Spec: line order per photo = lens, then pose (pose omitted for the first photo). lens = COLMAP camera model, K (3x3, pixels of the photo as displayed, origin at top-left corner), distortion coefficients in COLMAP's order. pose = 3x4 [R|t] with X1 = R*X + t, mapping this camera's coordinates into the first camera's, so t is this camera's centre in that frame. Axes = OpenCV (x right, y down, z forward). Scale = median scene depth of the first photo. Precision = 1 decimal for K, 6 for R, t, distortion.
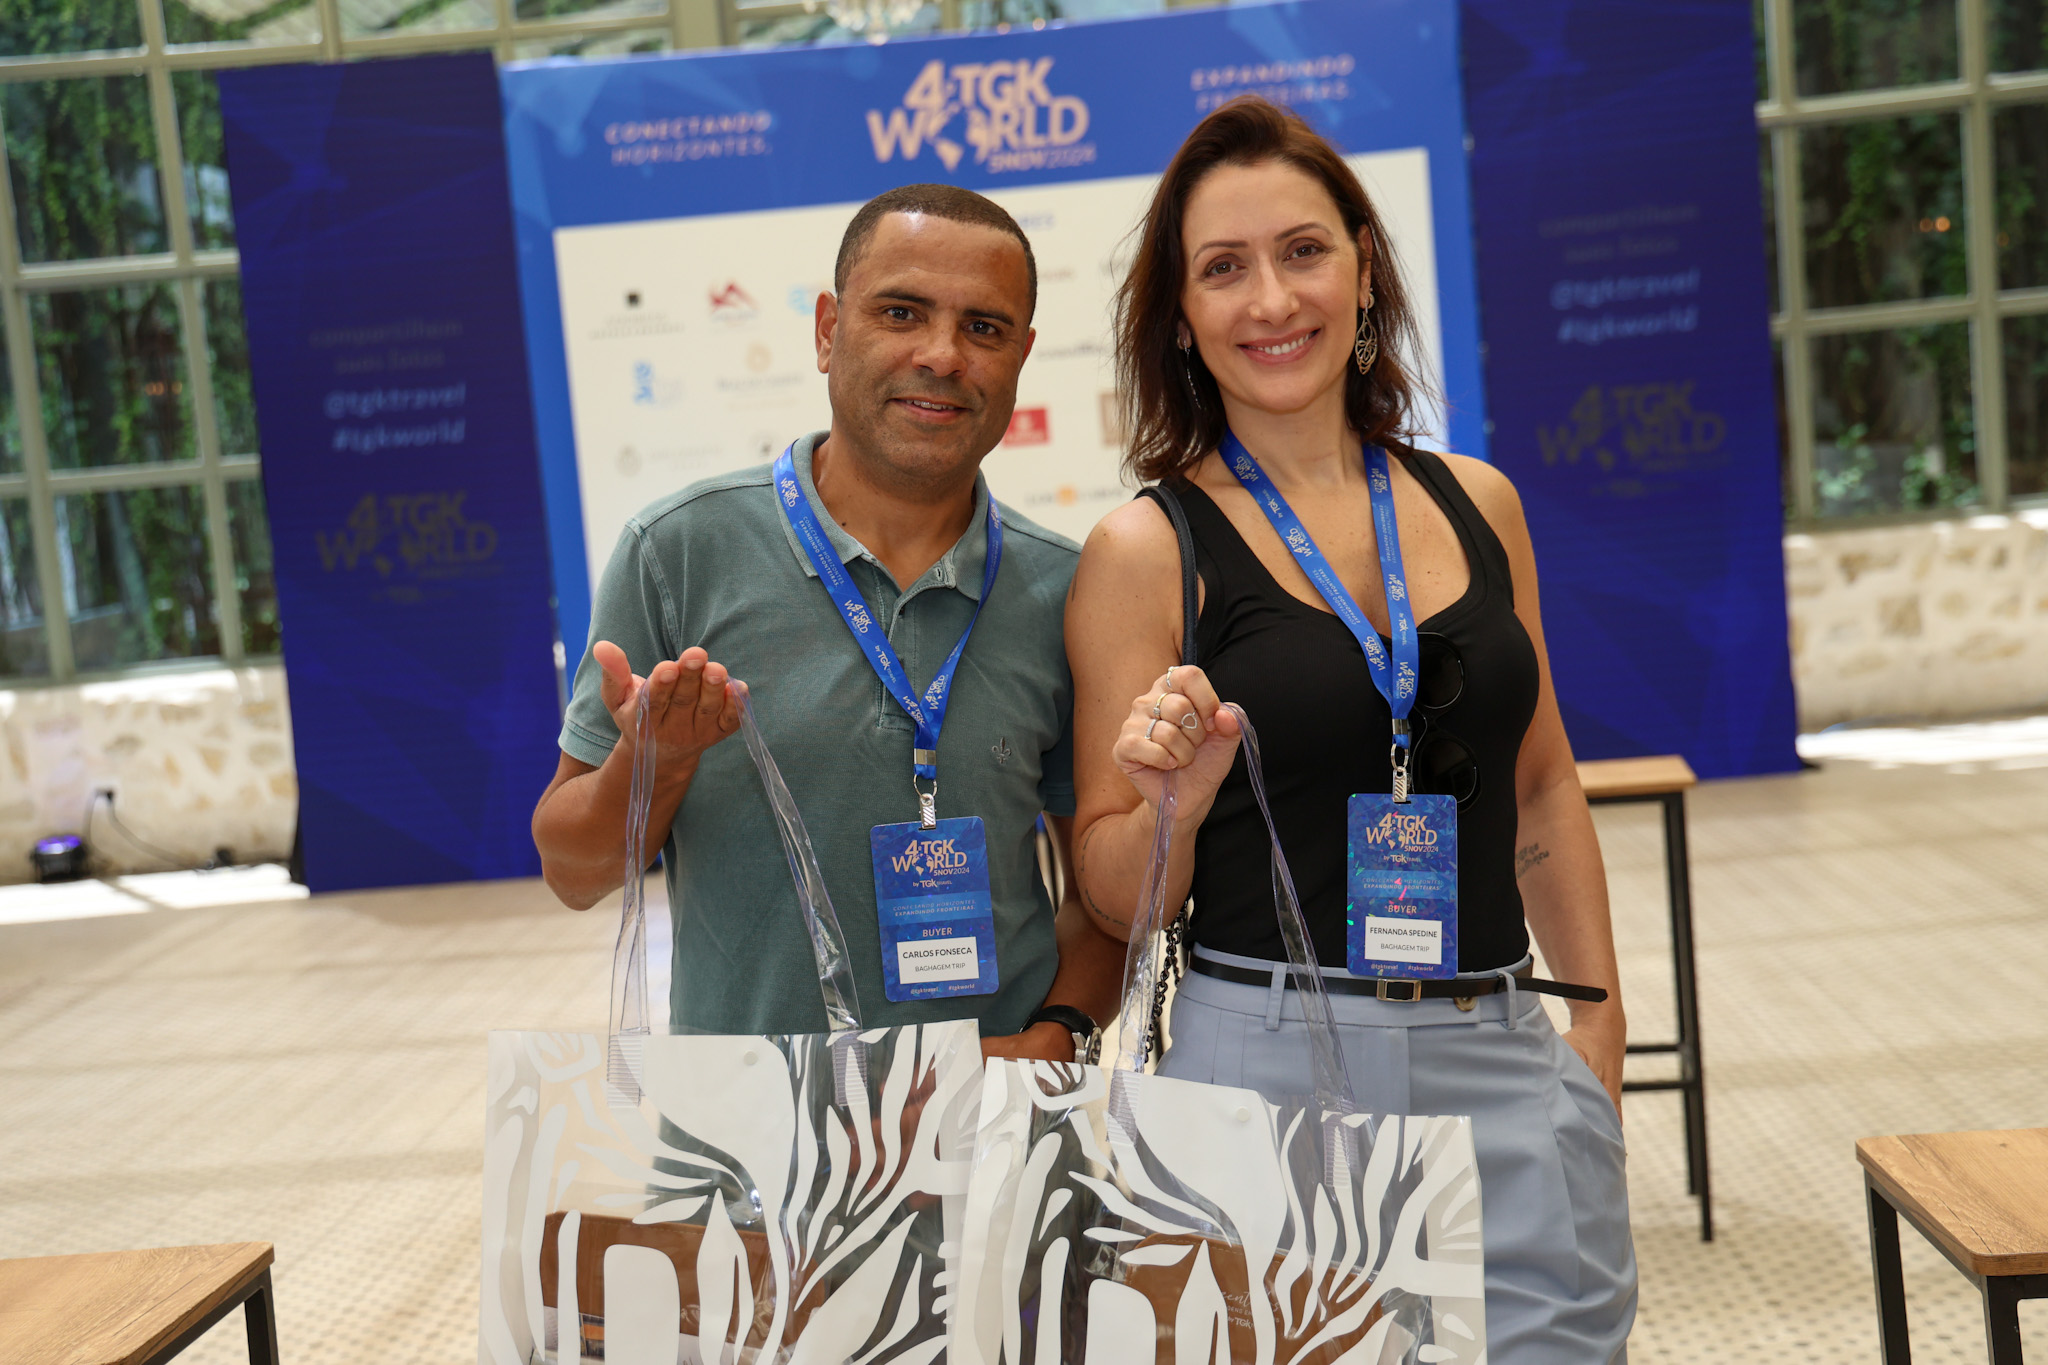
lens RADIAL K [[3063.0, 0, 1010.9], [0, 3063.0, 675.5], [0, 0, 1]] dist [0.247996, -0.027470]
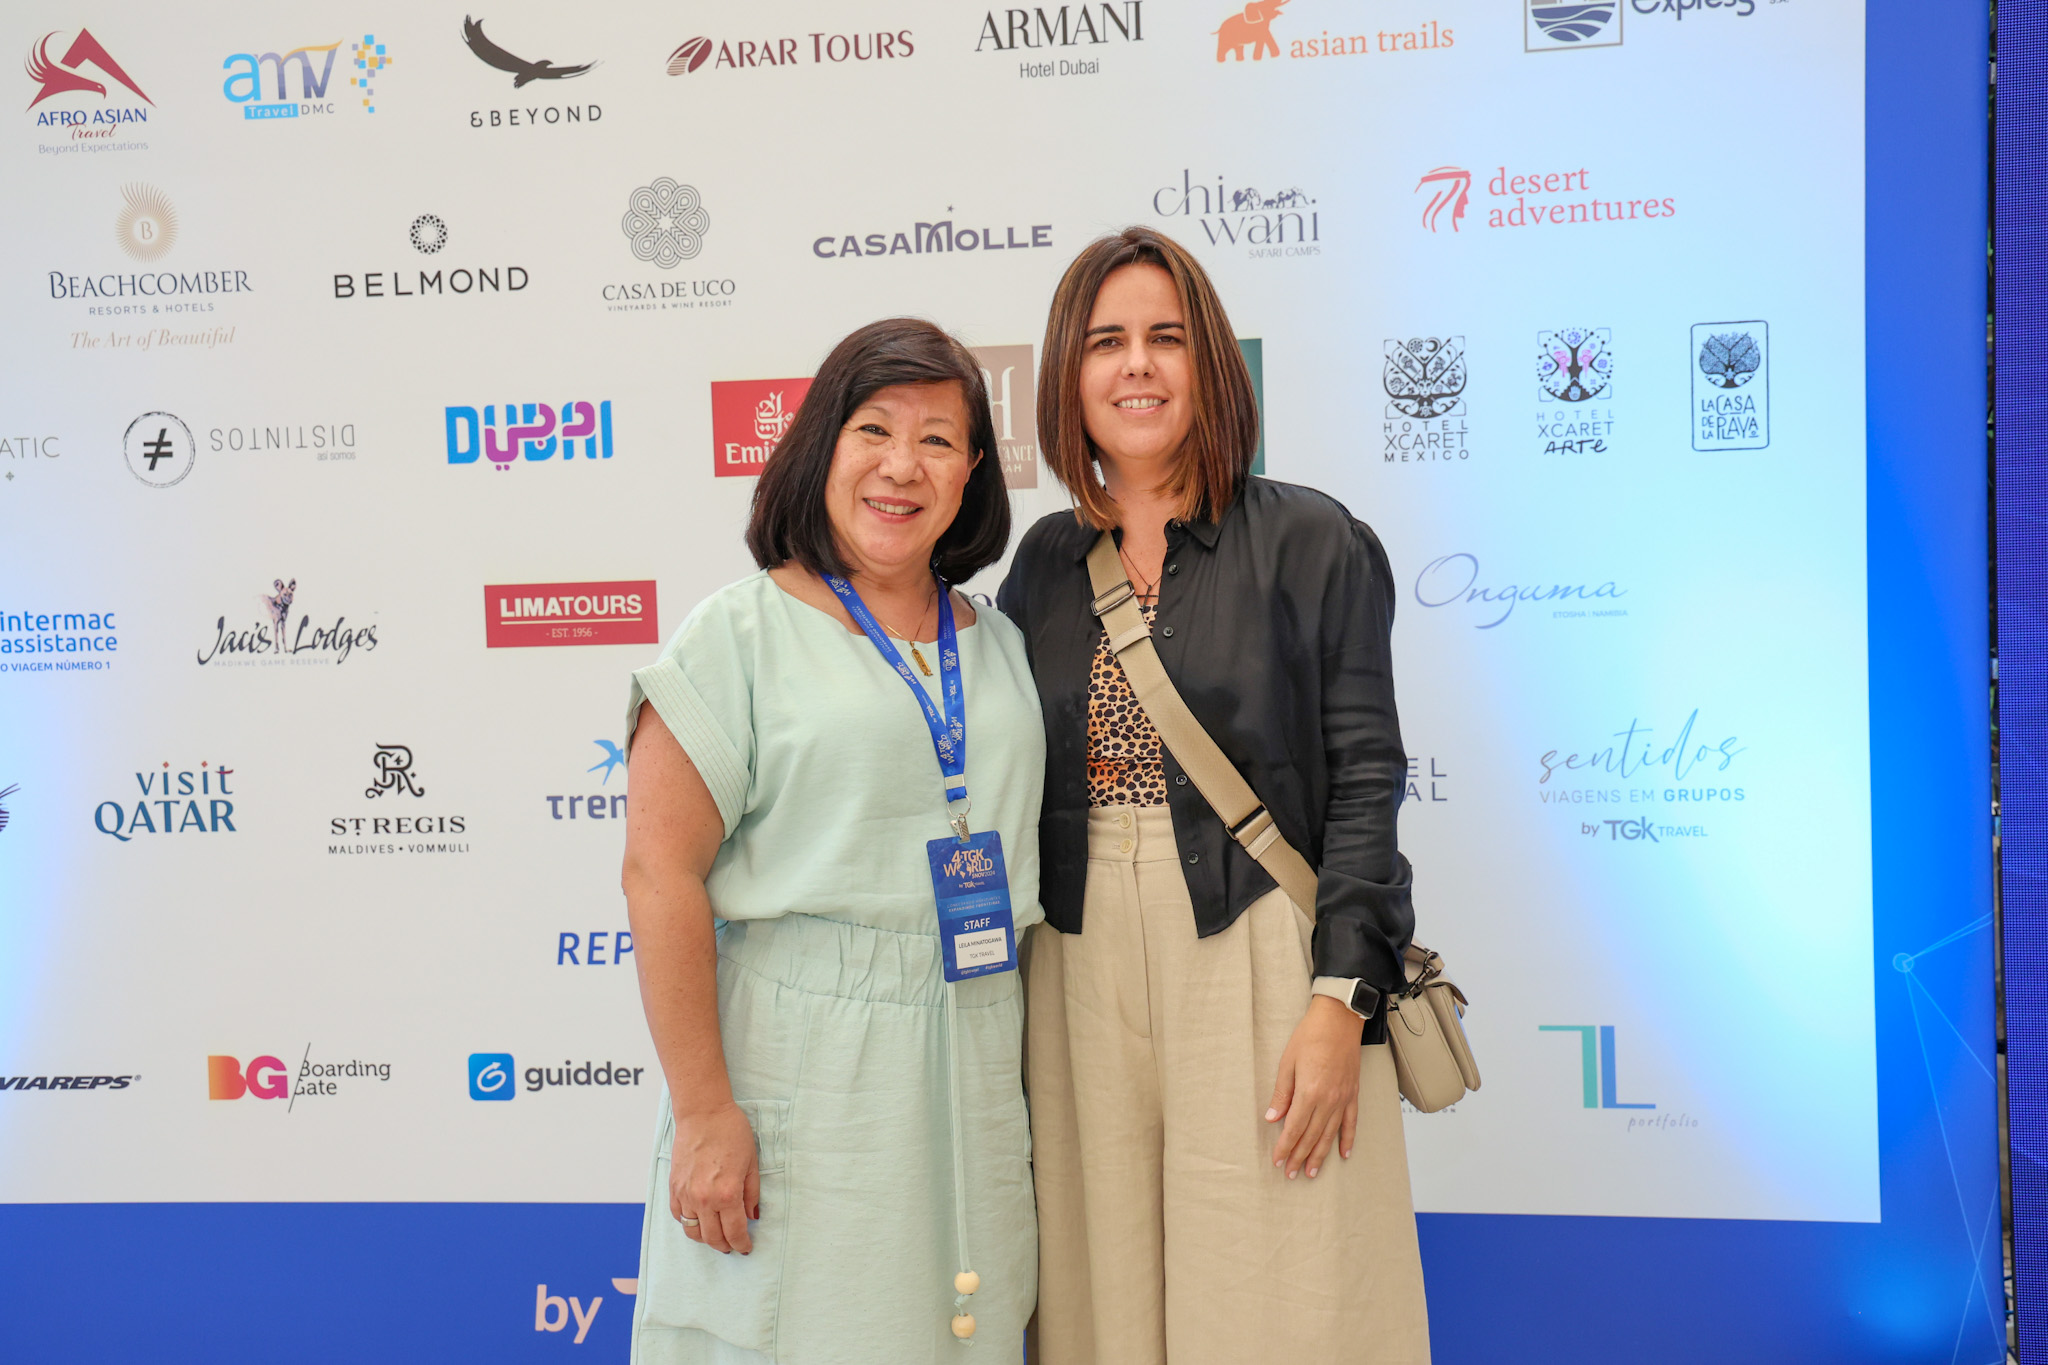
lens RADIAL K [[2418.0, 0, 1024.0], [0, 2418.0, 682.5], [0, 0, 1]] dist [0.080574, 0.235347]
pose [[0.991478, 0.062167, -0.114486, 0.074699], [-0.064603, 0.997754, -0.017685, -0.044724], [0.113130, 0.024931, 0.993267, 0.694655]]
